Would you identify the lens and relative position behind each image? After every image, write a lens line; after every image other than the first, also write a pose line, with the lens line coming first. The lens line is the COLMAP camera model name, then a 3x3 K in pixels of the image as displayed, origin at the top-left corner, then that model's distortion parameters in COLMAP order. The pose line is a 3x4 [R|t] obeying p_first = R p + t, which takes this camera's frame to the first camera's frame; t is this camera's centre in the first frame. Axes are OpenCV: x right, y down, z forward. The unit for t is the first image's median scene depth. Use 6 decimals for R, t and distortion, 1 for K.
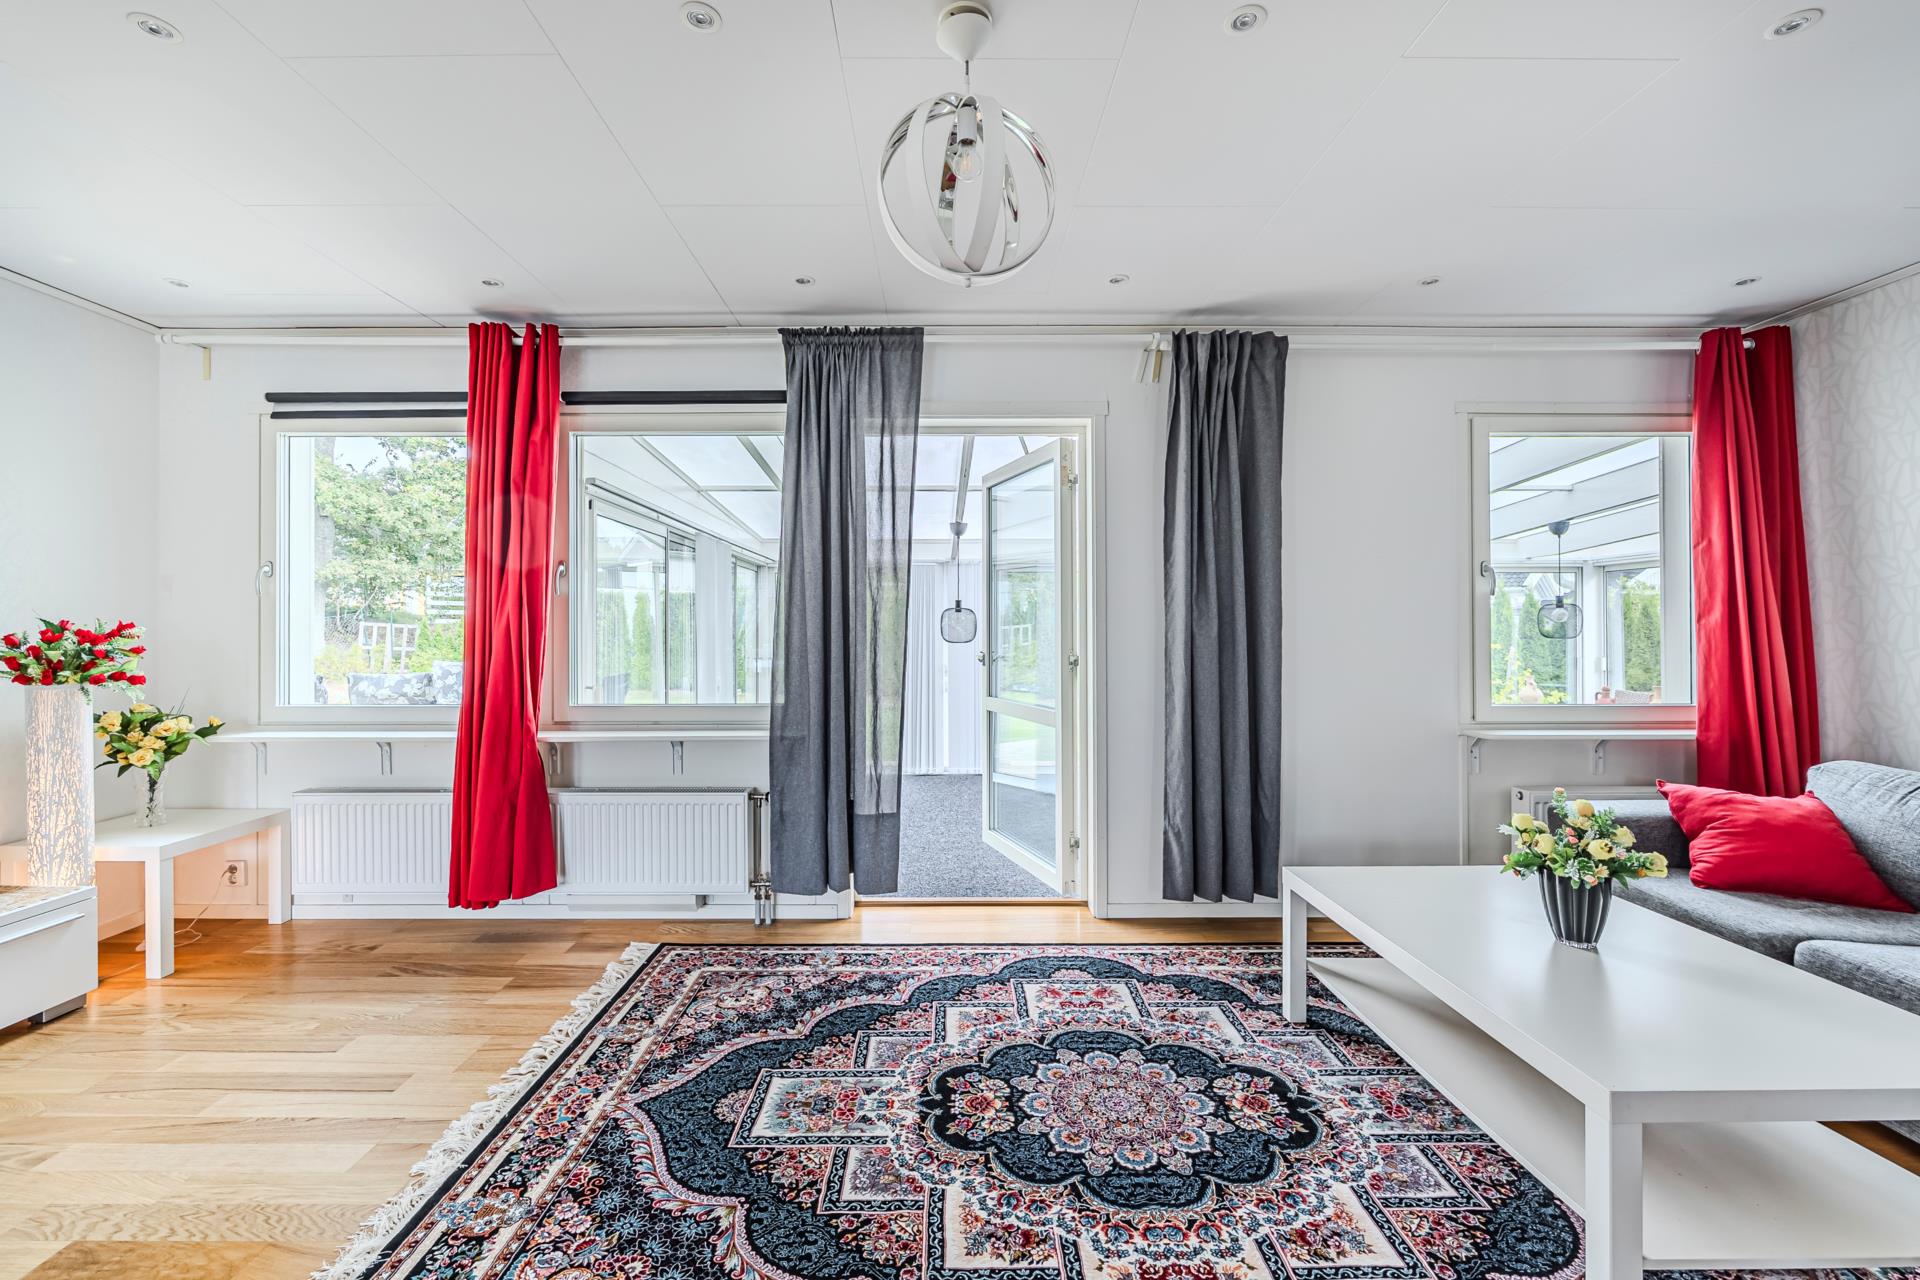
lens RADIAL K [[791.9, 0, 931.5], [0, 791.9, 626.9], [0, 0, 1]] dist [-0.002981, -0.000102]
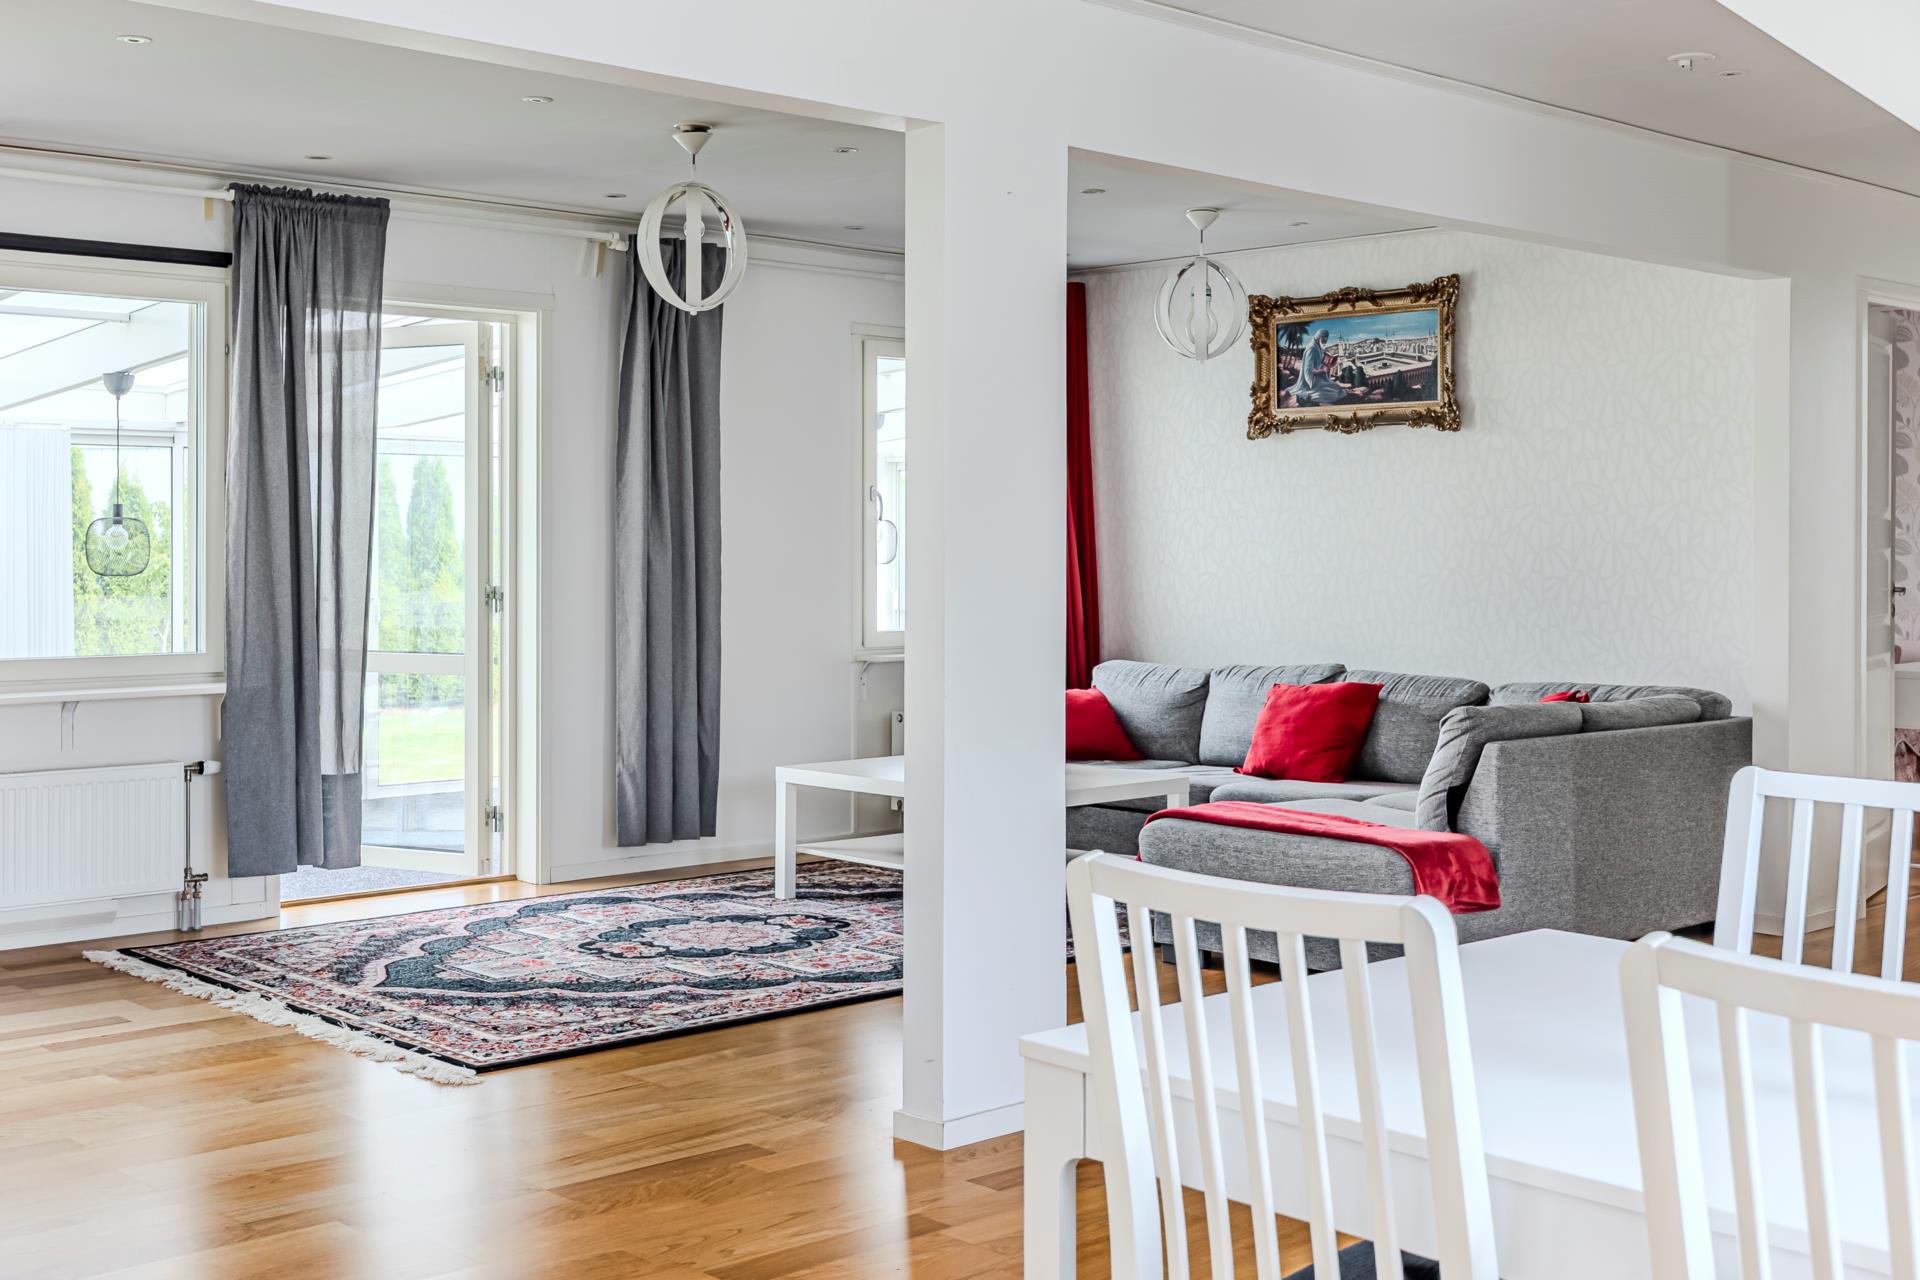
lens RADIAL K [[2207.0, 0, 885.8], [0, 2207.0, 555.8], [0, 0, 1]] dist [0.014039, 0.009812]
pose [[0.739610, -0.002085, 0.673033, -1.329938], [-0.003431, 0.999971, 0.006869, -0.015645], [-0.673027, -0.007390, 0.739581, -1.222372]]
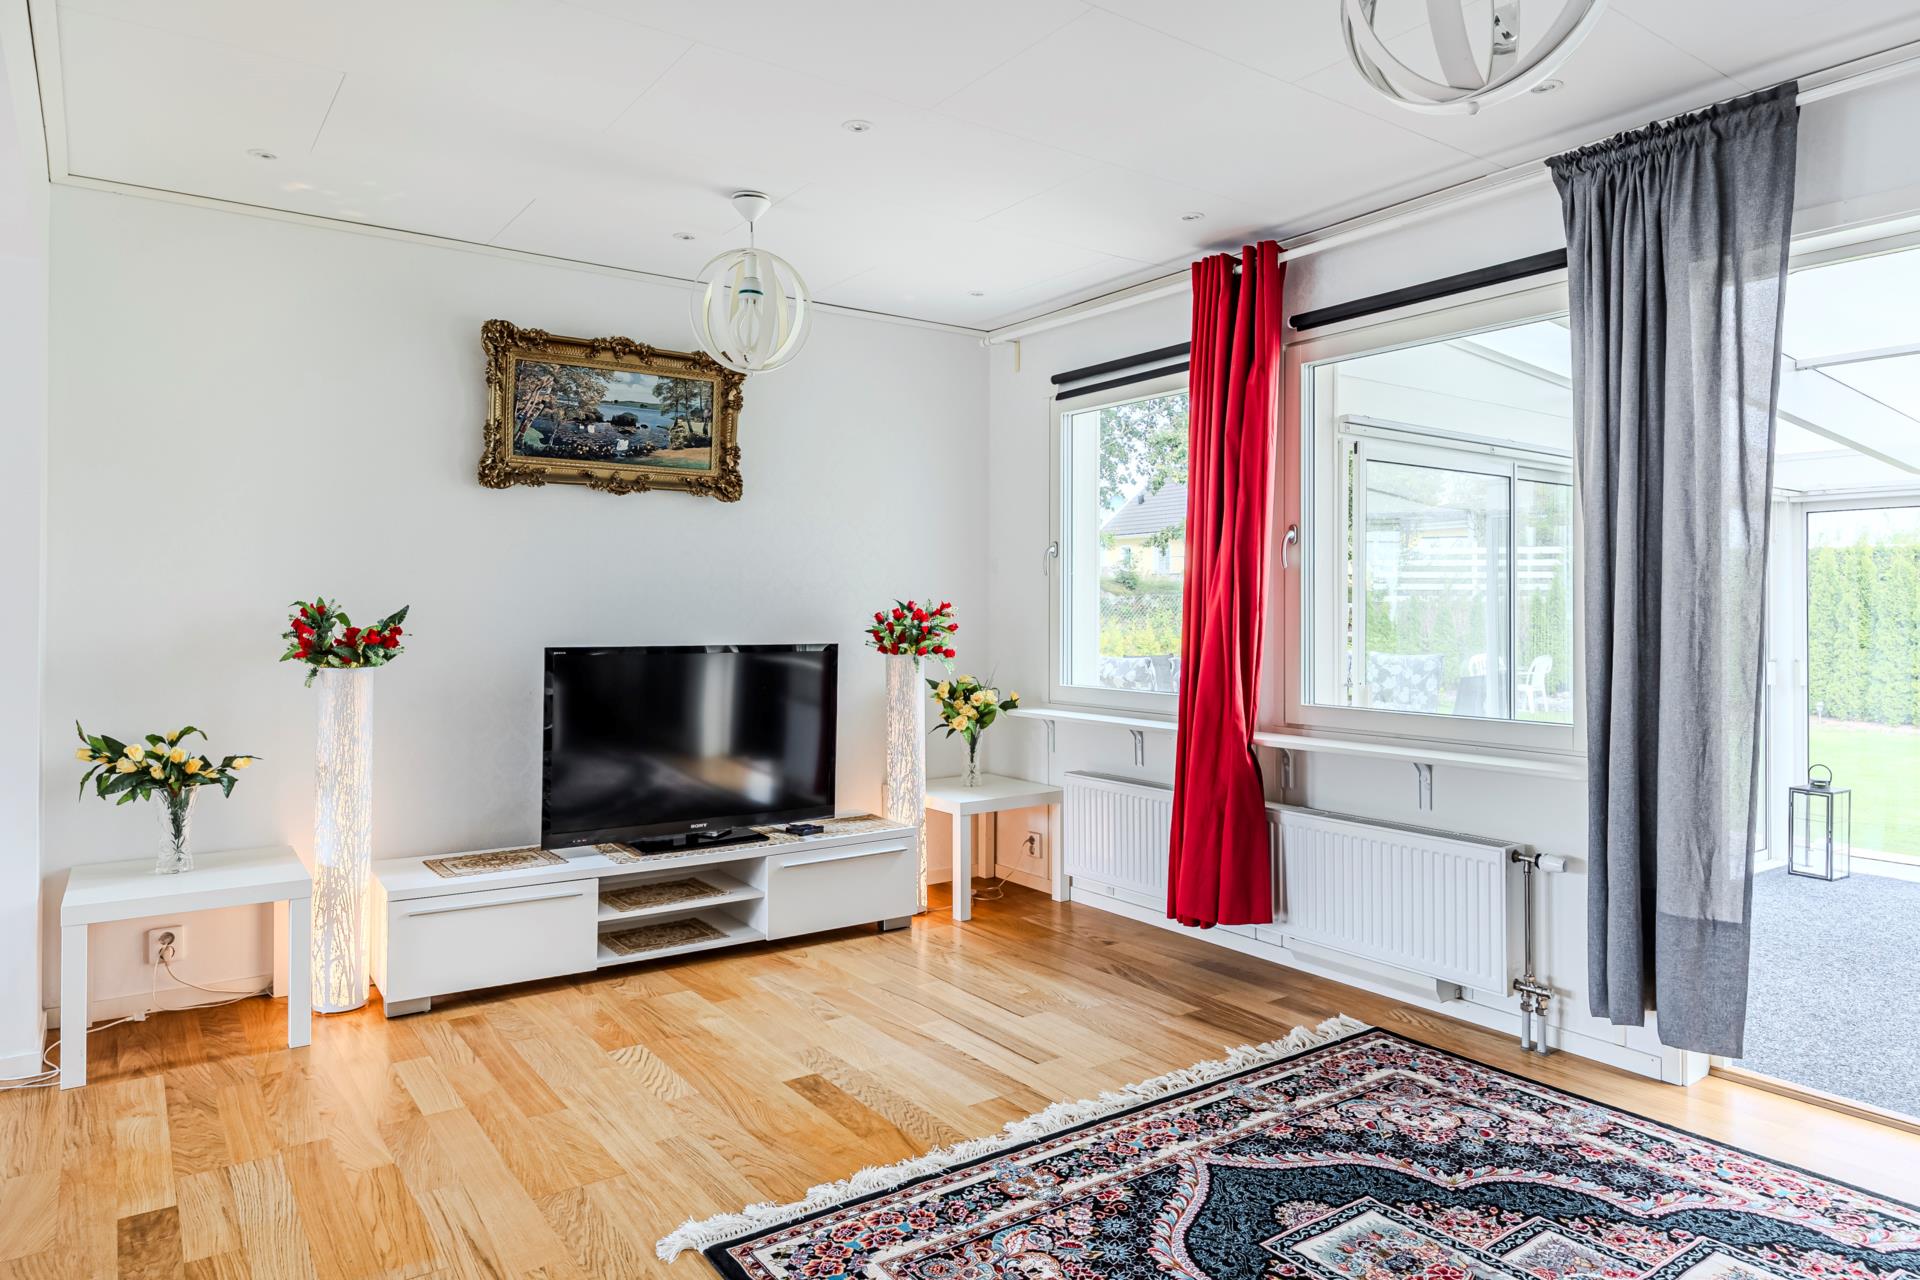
lens RADIAL K [[1167.3, 0, 949.8], [0, 1167.3, 601.0], [0, 0, 1]] dist [-0.000058, -0.001645]
pose [[0.582749, -0.002635, -0.812648, 0.344072], [0.000101, 0.999995, -0.003170, -0.002602], [0.812652, 0.001765, 0.582747, 0.022268]]
